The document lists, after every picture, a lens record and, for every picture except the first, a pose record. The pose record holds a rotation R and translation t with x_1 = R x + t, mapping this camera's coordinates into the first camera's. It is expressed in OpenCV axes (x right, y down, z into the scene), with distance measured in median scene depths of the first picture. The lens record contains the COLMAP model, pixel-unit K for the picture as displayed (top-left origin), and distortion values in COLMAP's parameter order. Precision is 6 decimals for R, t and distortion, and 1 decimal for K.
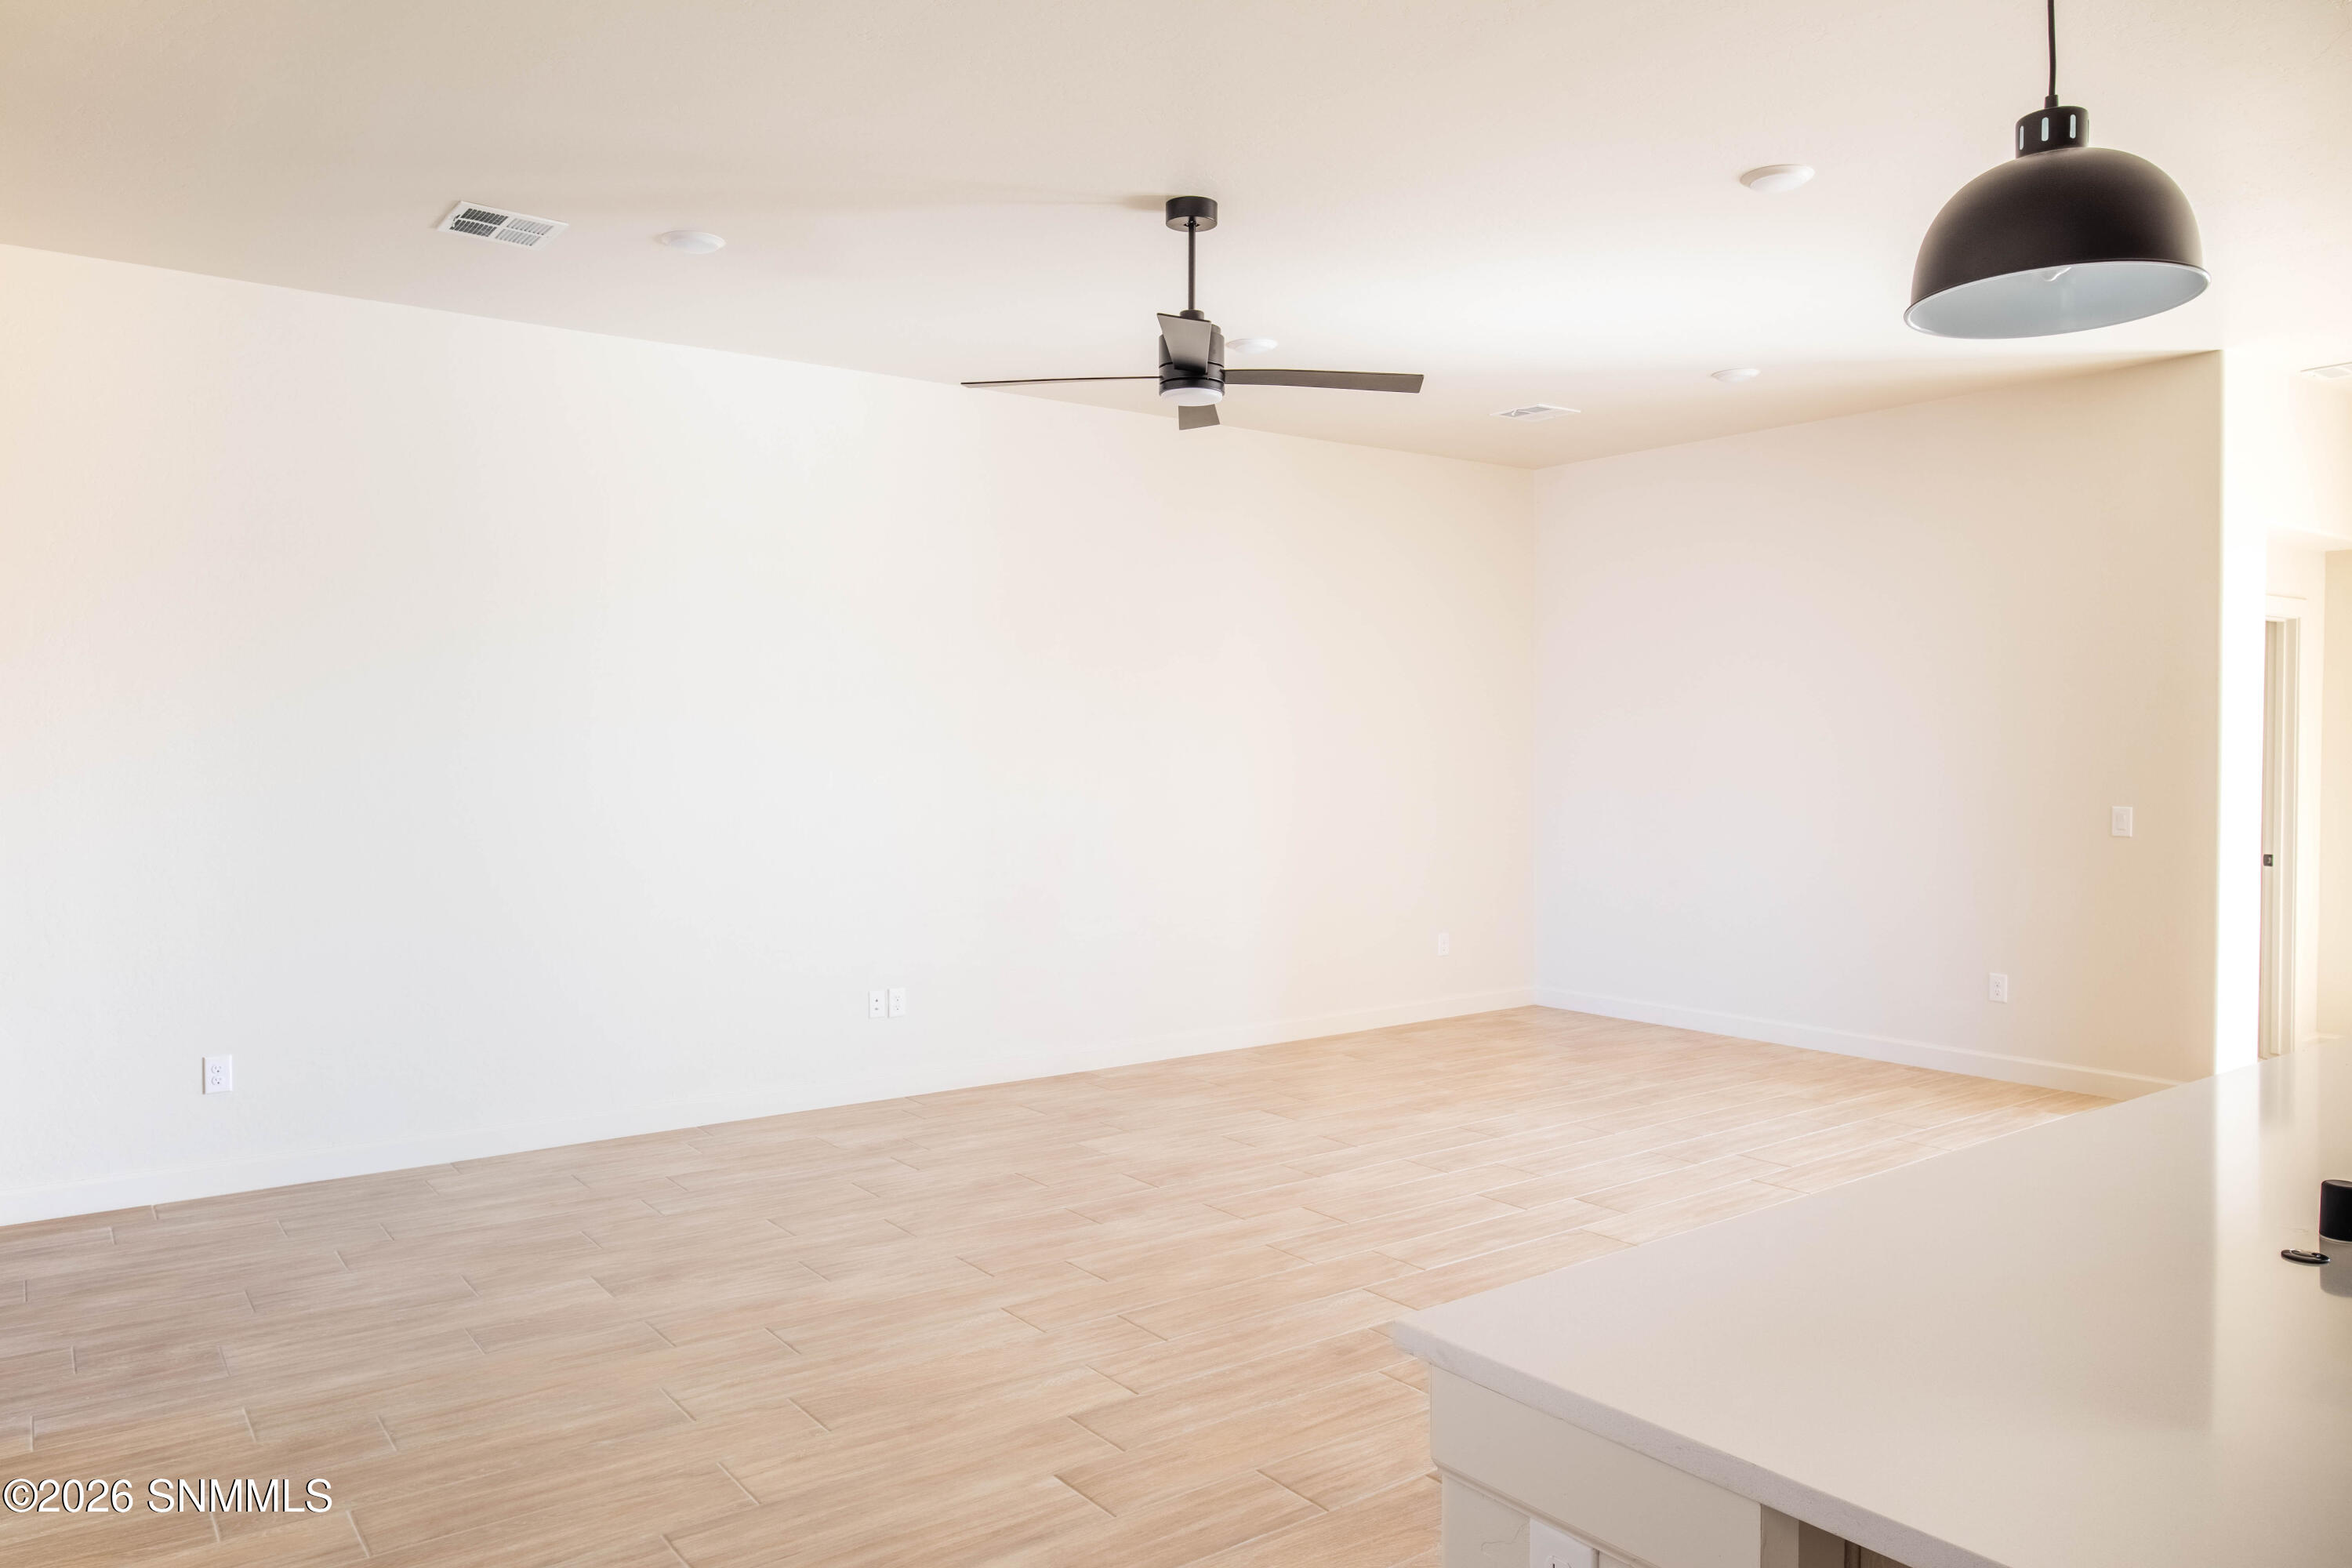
lens RADIAL K [[1563.3, 0, 1174.7], [0, 1563.3, 785.5], [0, 0, 1]] dist [-0.039970, 0.004457]
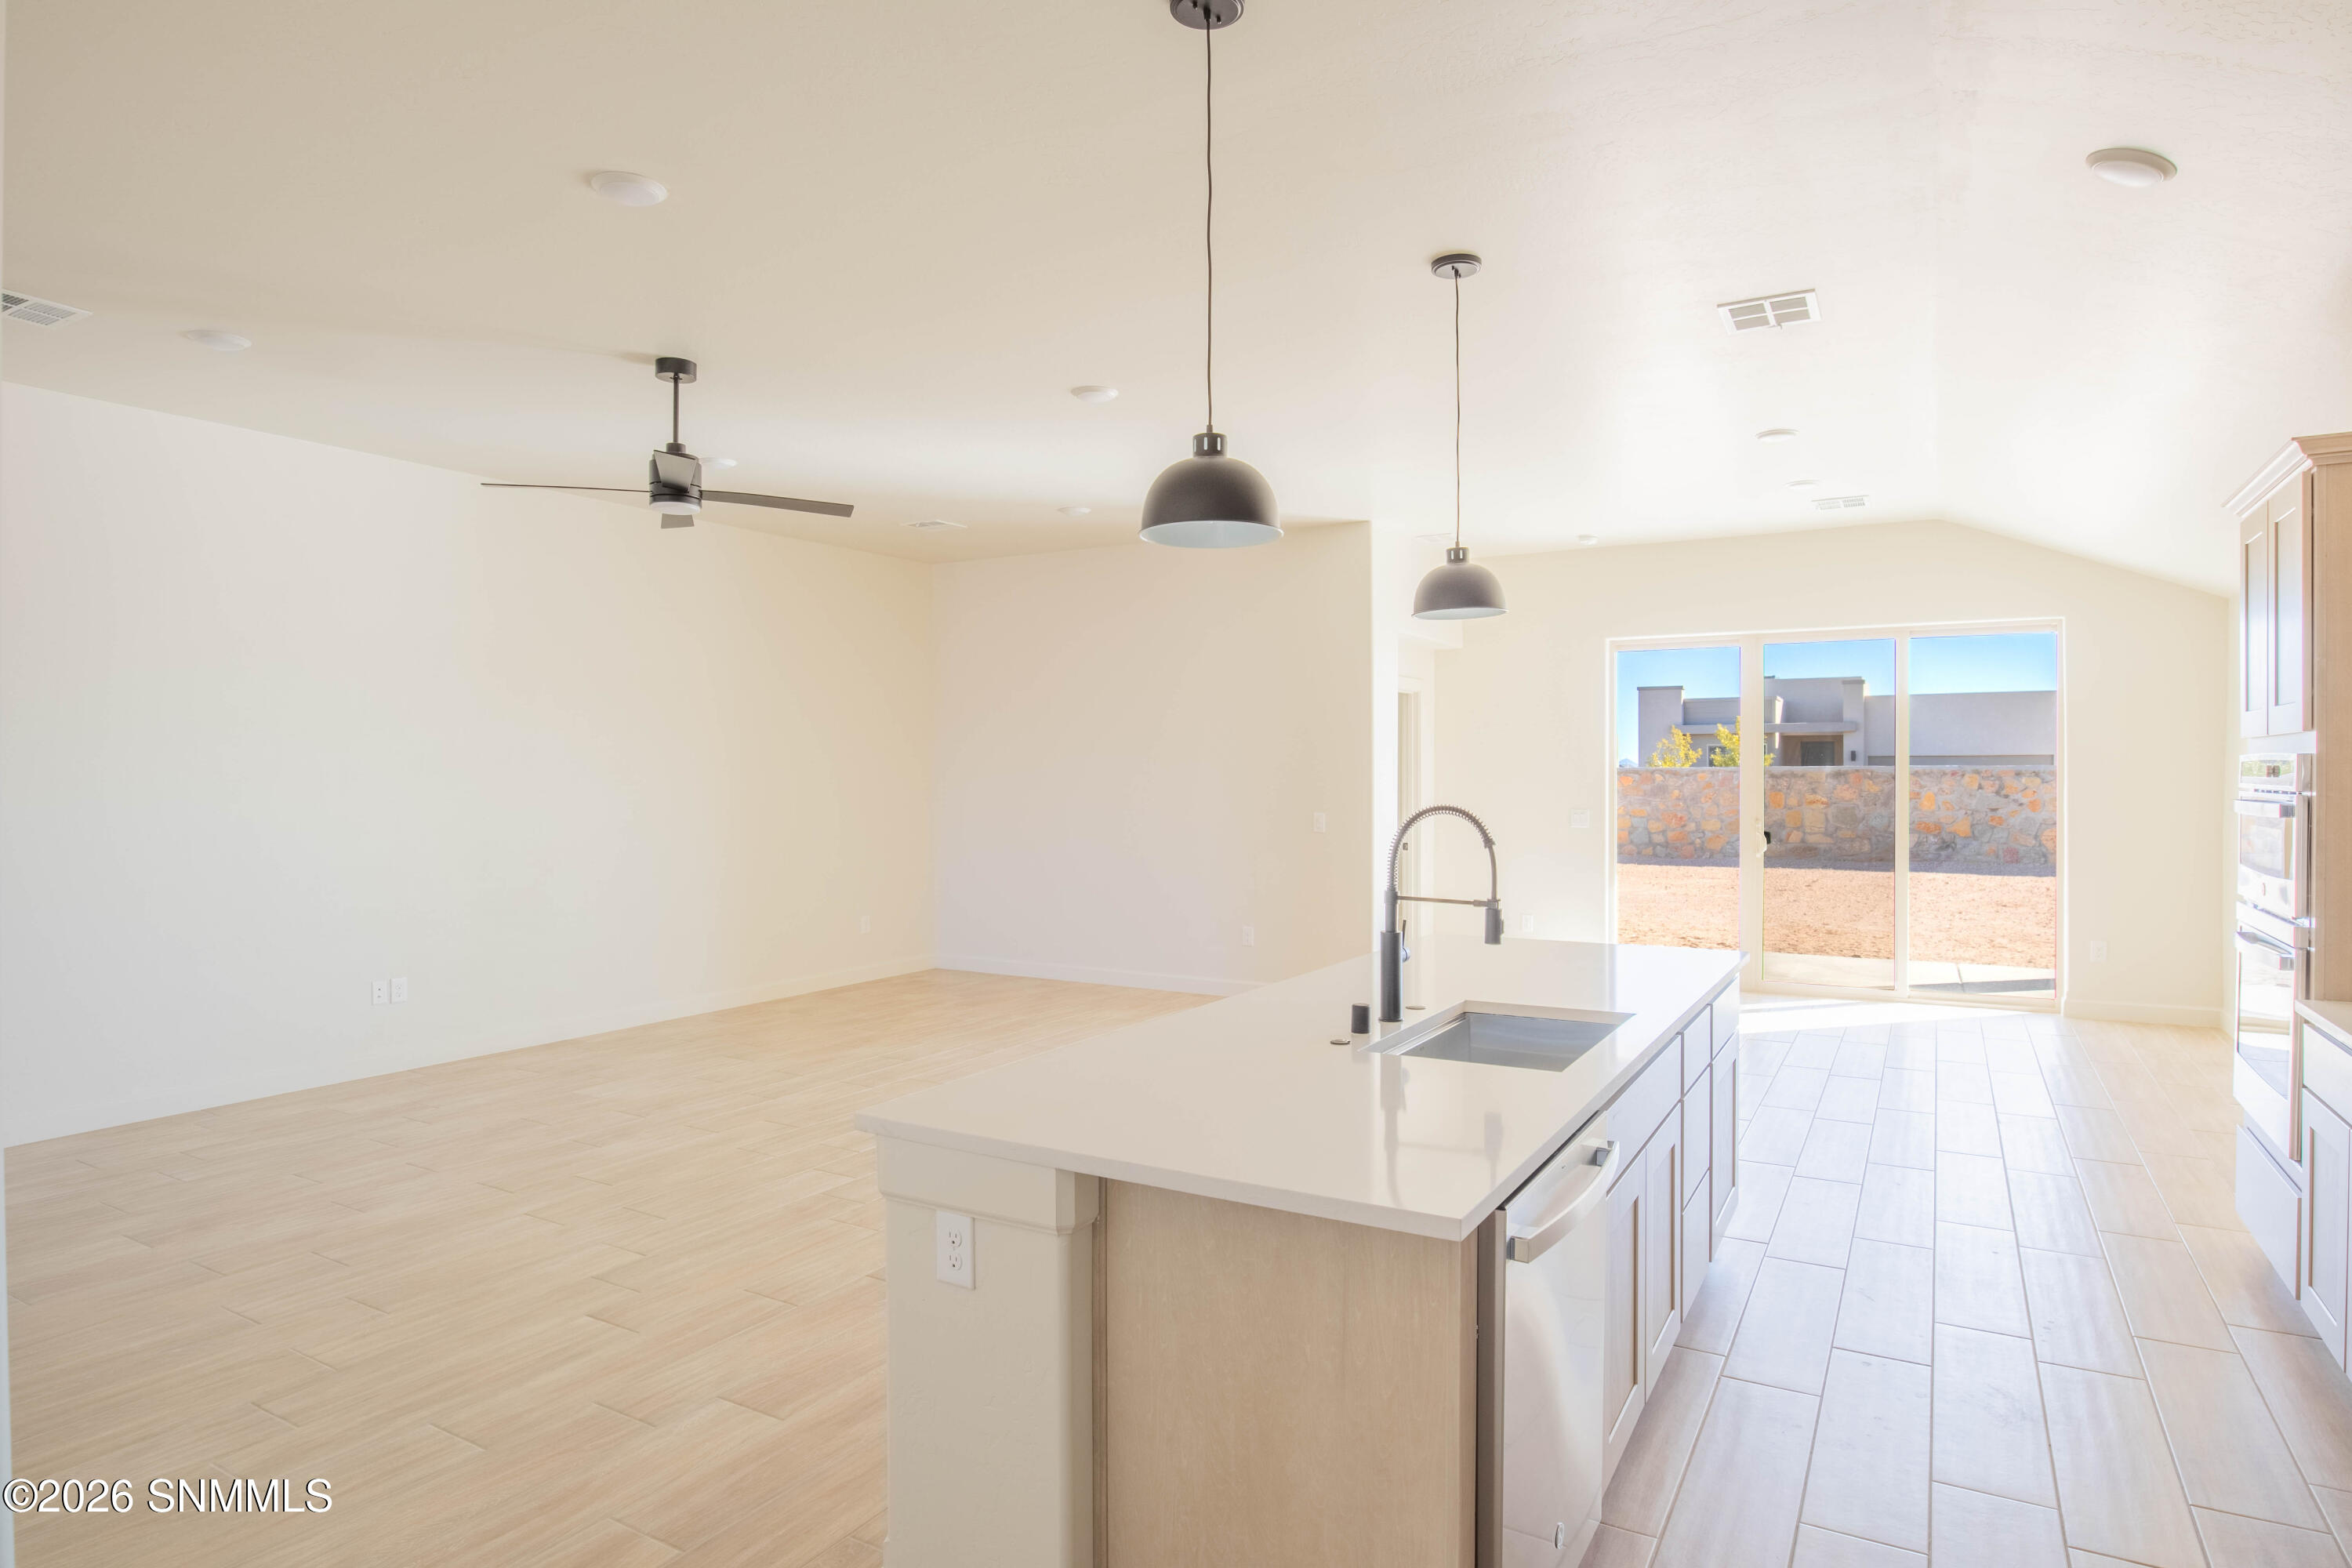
lens RADIAL K [[1362.2, 0, 1178.3], [0, 1362.2, 785.7], [0, 0, 1]] dist [-0.000677, 0.006232]
pose [[0.919461, -0.002625, 0.393172, -0.053148], [0.008499, 0.999877, -0.013201, 0.004568], [-0.393089, 0.015480, 0.919370, -0.228968]]
